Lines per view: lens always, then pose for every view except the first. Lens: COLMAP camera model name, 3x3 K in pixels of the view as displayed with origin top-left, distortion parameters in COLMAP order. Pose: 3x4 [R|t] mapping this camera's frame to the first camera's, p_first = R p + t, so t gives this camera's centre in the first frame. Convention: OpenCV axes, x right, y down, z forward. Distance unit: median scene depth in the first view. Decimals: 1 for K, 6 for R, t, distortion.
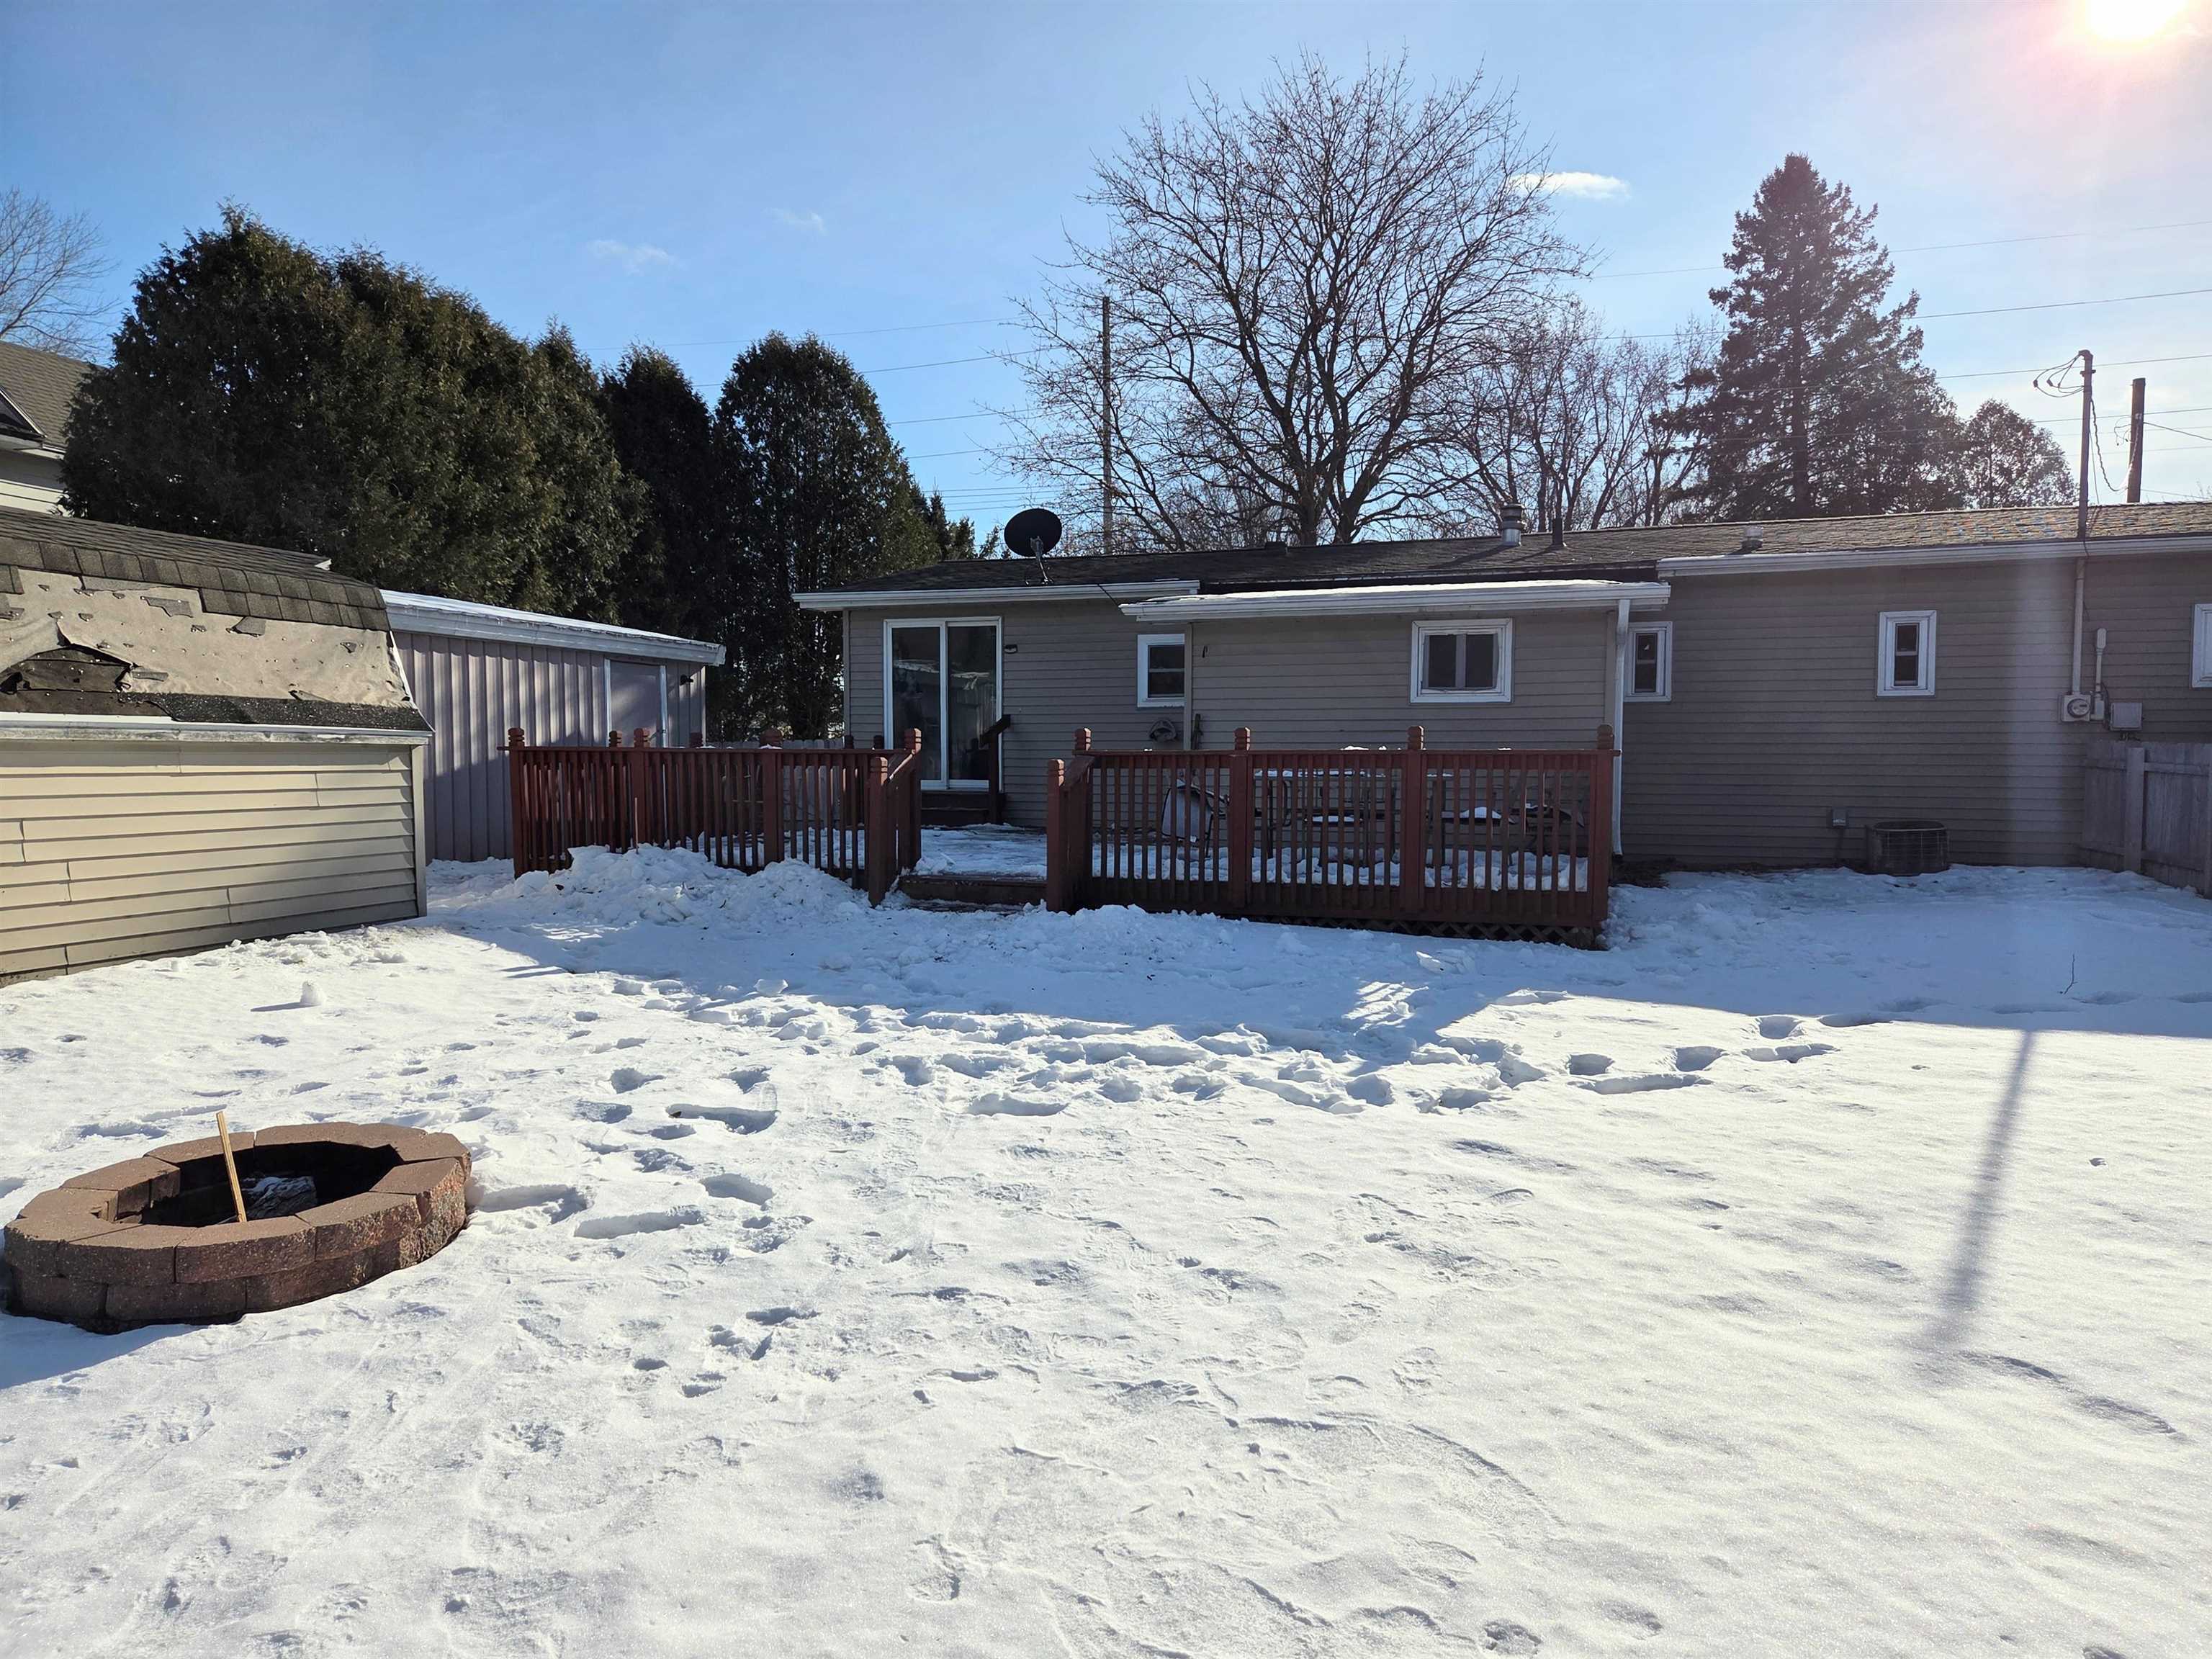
lens RADIAL K [[1481.7, 0, 1103.2], [0, 1481.7, 825.1], [0, 0, 1]] dist [0.089050, -0.069153]
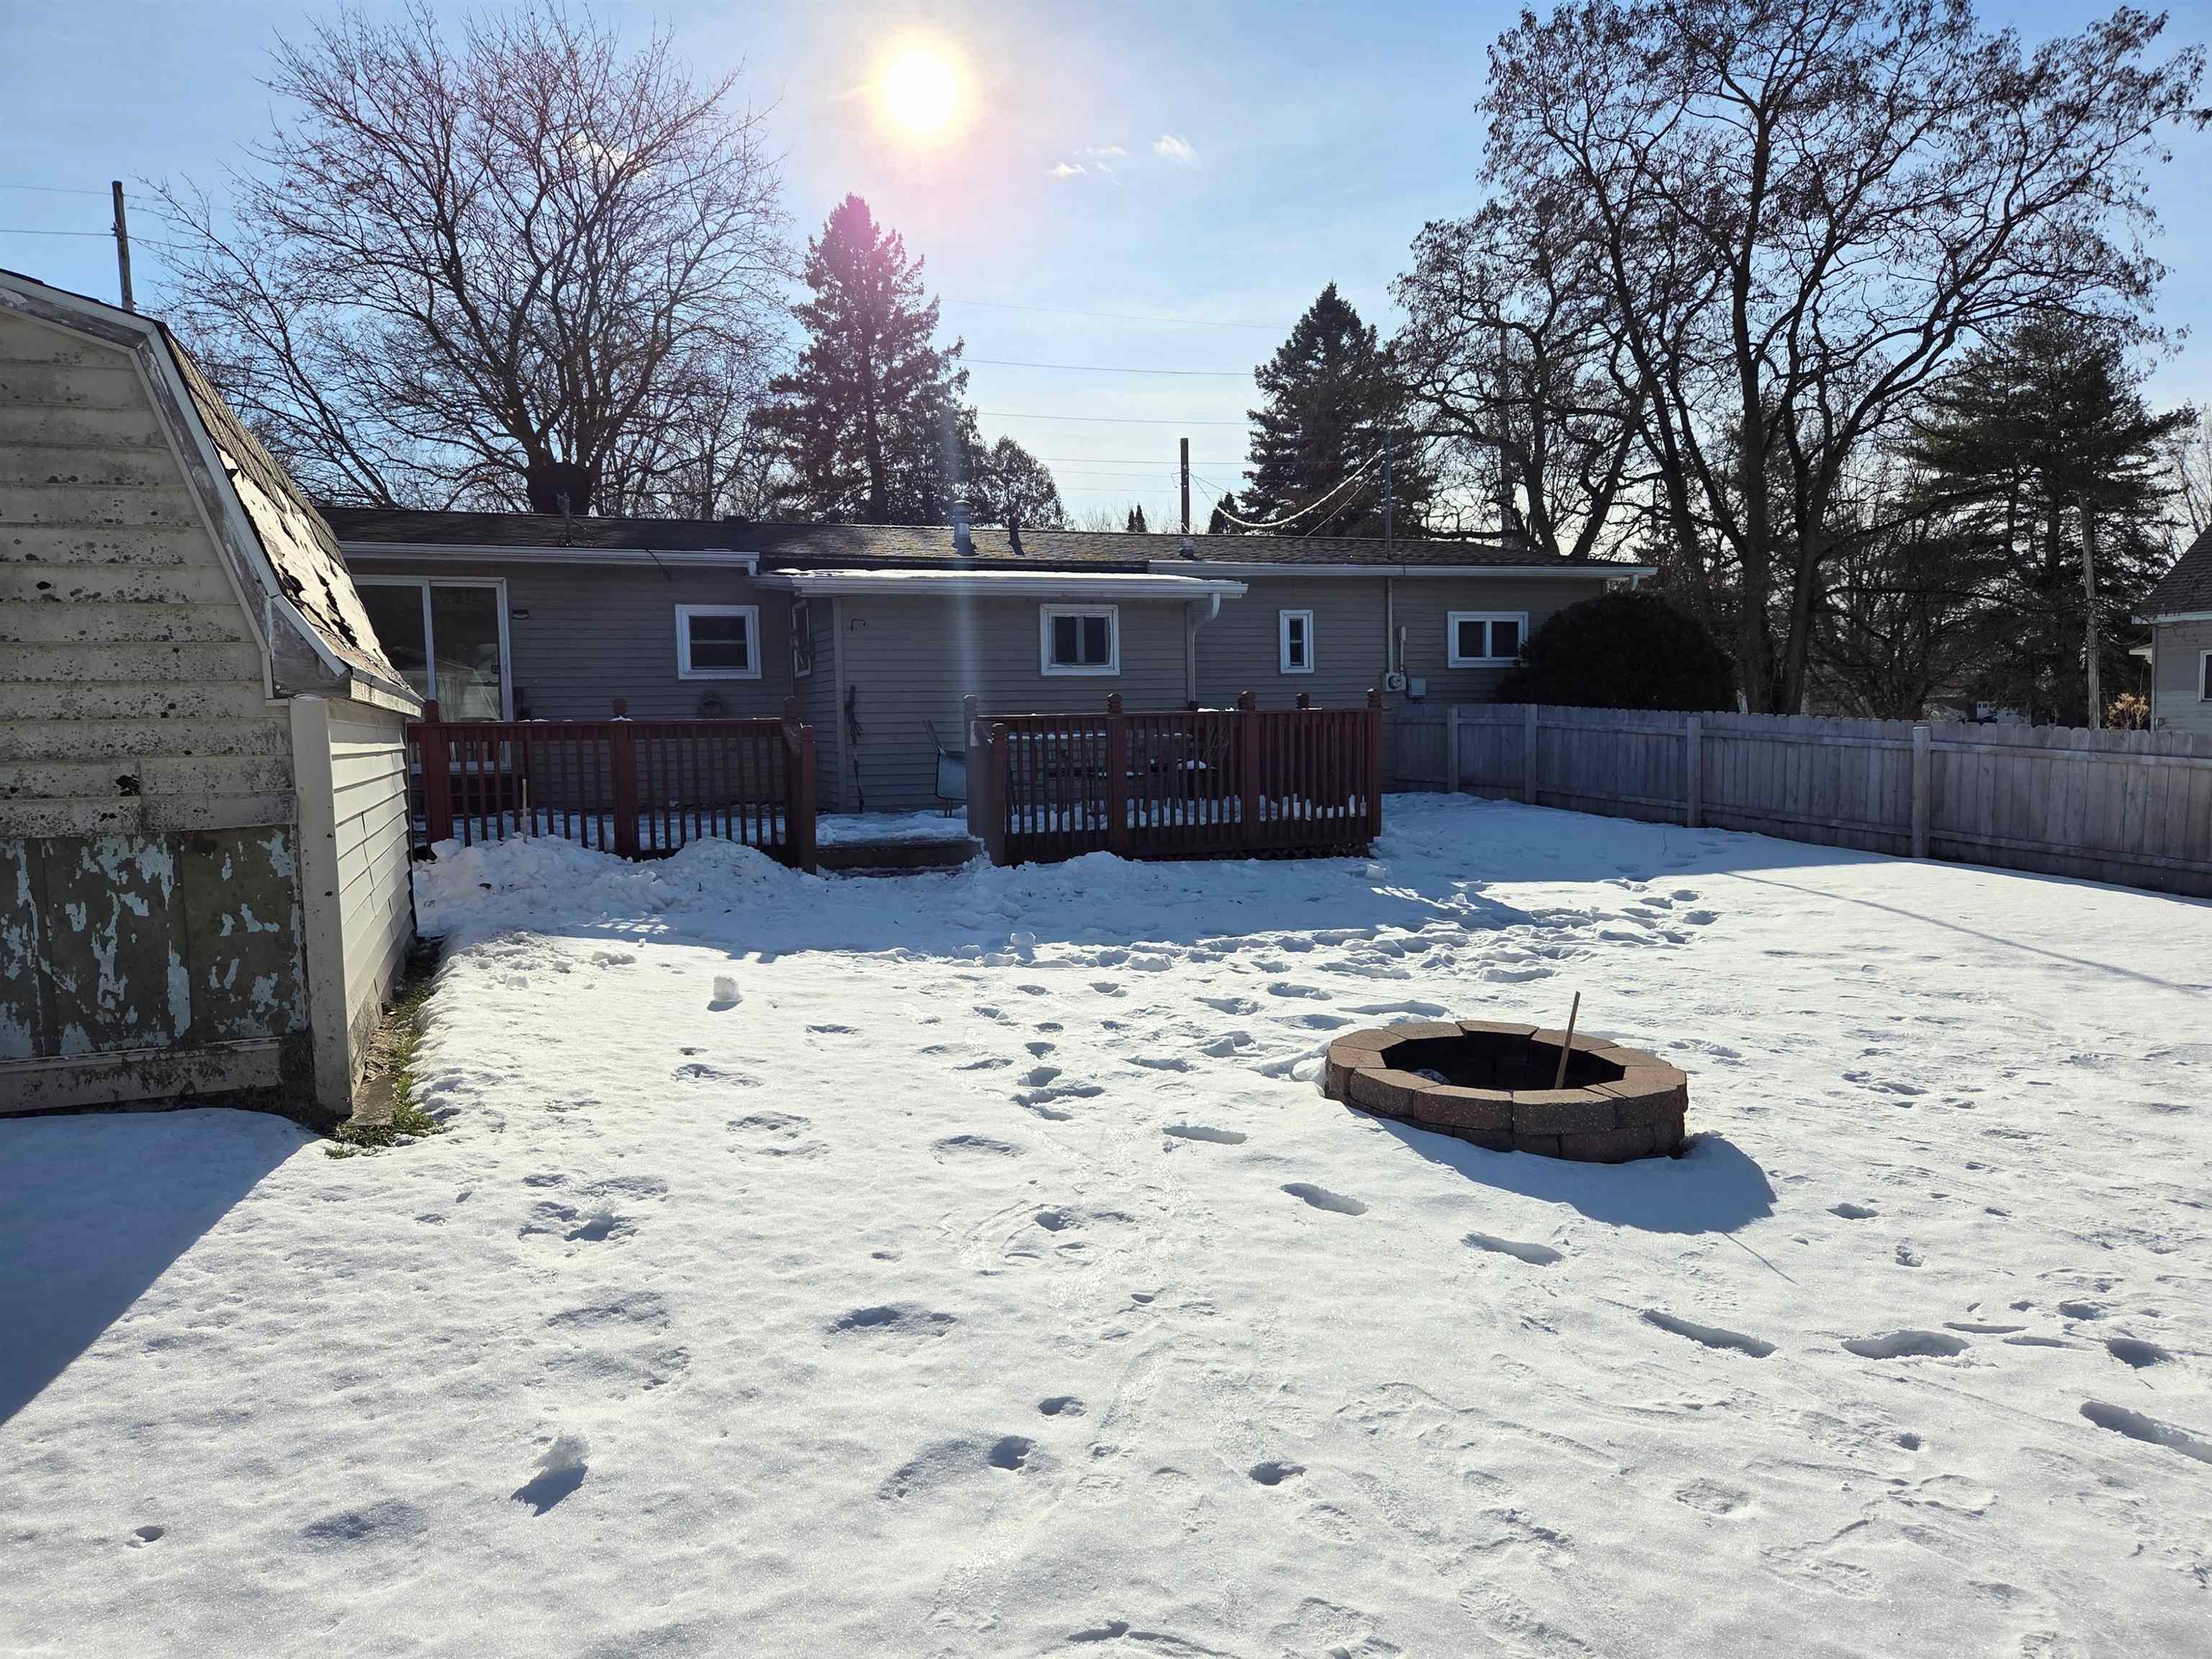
lens RADIAL K [[1481.7, 0, 1103.2], [0, 1481.7, 825.1], [0, 0, 1]] dist [0.089050, -0.069153]
pose [[0.773266, -0.060750, 0.631165, -0.384296], [0.053609, 0.998099, 0.030389, -0.000011], [-0.631812, 0.010338, 0.775053, 0.074109]]
